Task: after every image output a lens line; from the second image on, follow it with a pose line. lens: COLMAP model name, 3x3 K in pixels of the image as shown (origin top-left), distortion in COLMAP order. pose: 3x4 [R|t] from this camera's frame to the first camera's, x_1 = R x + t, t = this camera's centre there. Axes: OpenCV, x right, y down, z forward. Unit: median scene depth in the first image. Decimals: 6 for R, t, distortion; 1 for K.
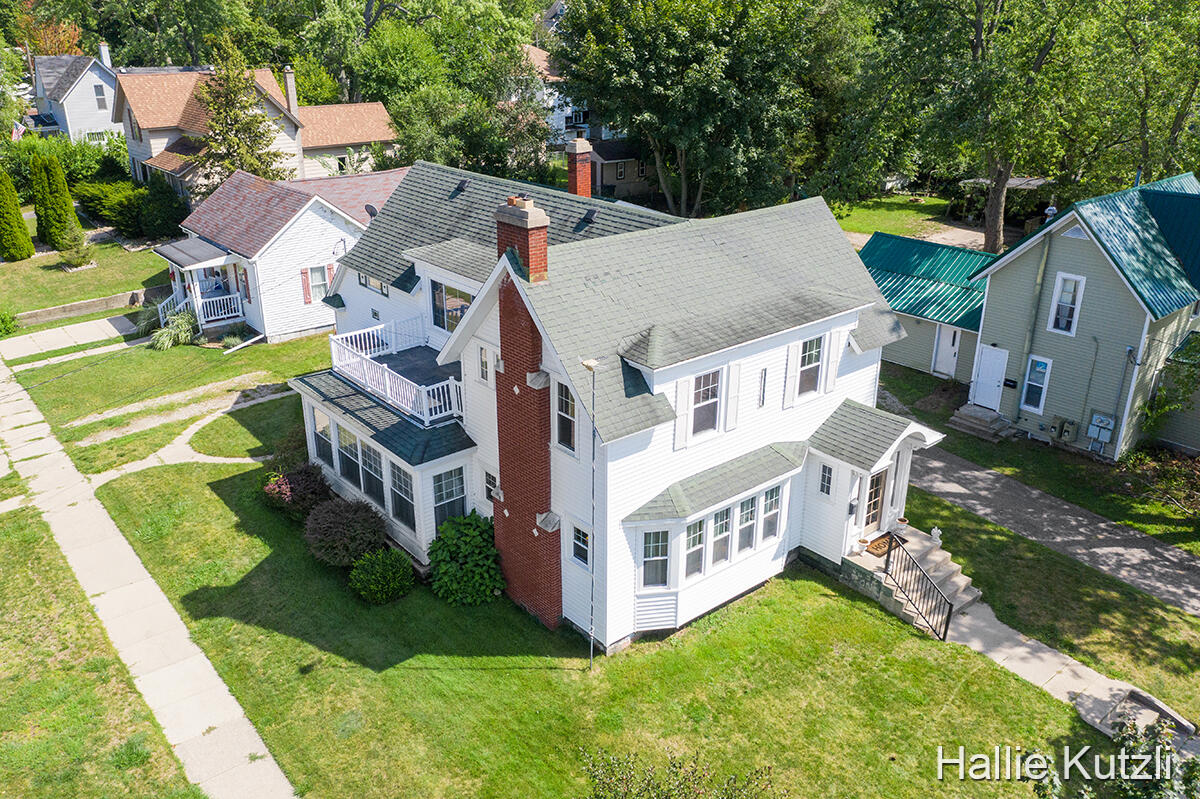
lens RADIAL K [[944.3, 0, 605.9], [0, 944.3, 398.9], [0, 0, 1]] dist [-0.009785, 0.003411]
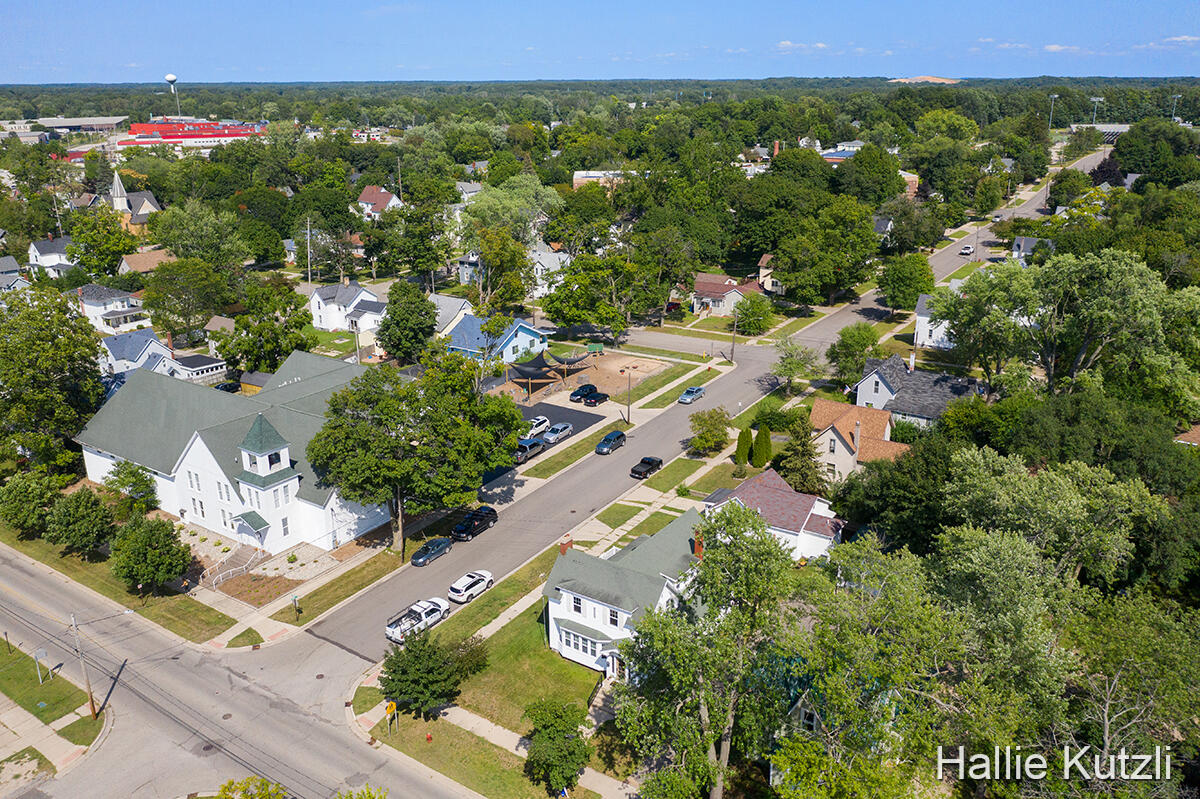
lens RADIAL K [[944.3, 0, 598.1], [0, 944.3, 401.2], [0, 0, 1]] dist [-0.009785, 0.003411]
pose [[0.265690, 0.305571, -0.914349, 2.922363], [-0.354165, 0.913056, 0.202227, -1.345339], [0.896647, 0.270101, 0.350813, -0.409032]]
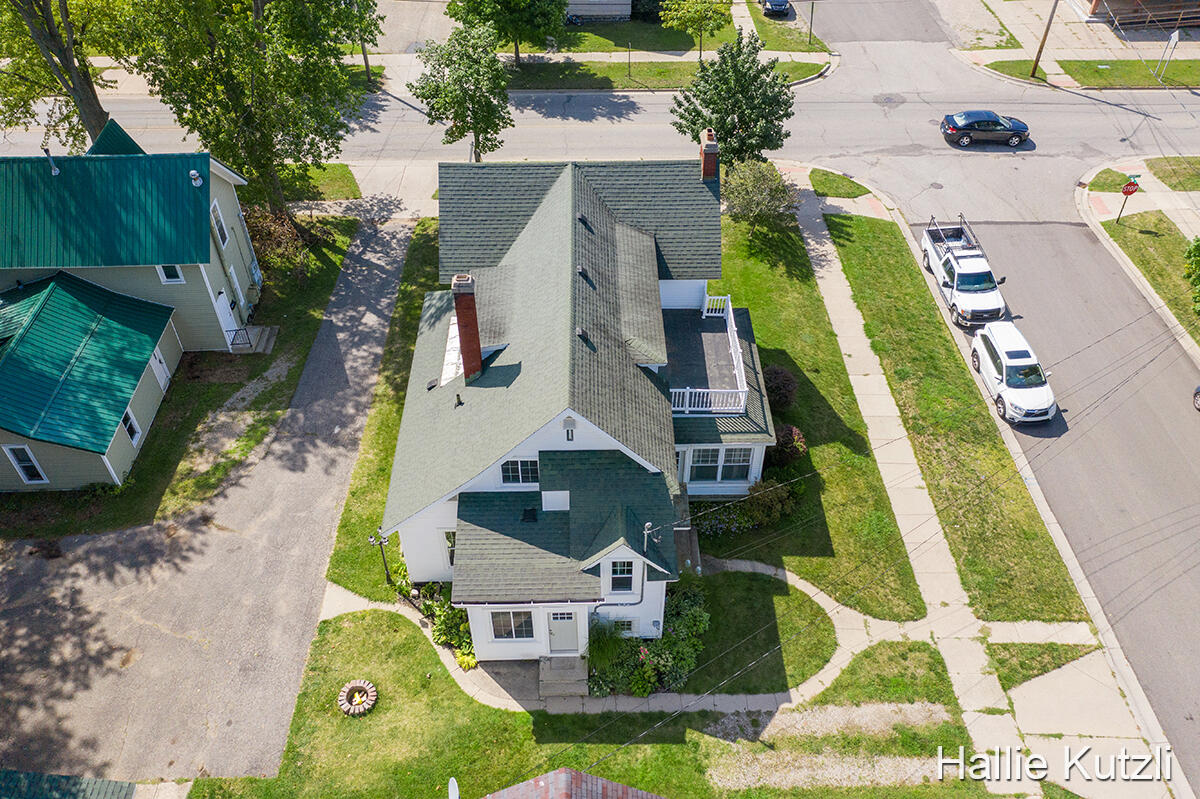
lens RADIAL K [[944.3, 0, 596.1], [0, 944.3, 396.6], [0, 0, 1]] dist [-0.009785, 0.003411]
pose [[-0.773802, -0.432609, 0.462688, -0.785266], [0.240653, 0.474900, 0.846496, -1.250504], [-0.585933, 0.766367, -0.263370, 1.609216]]
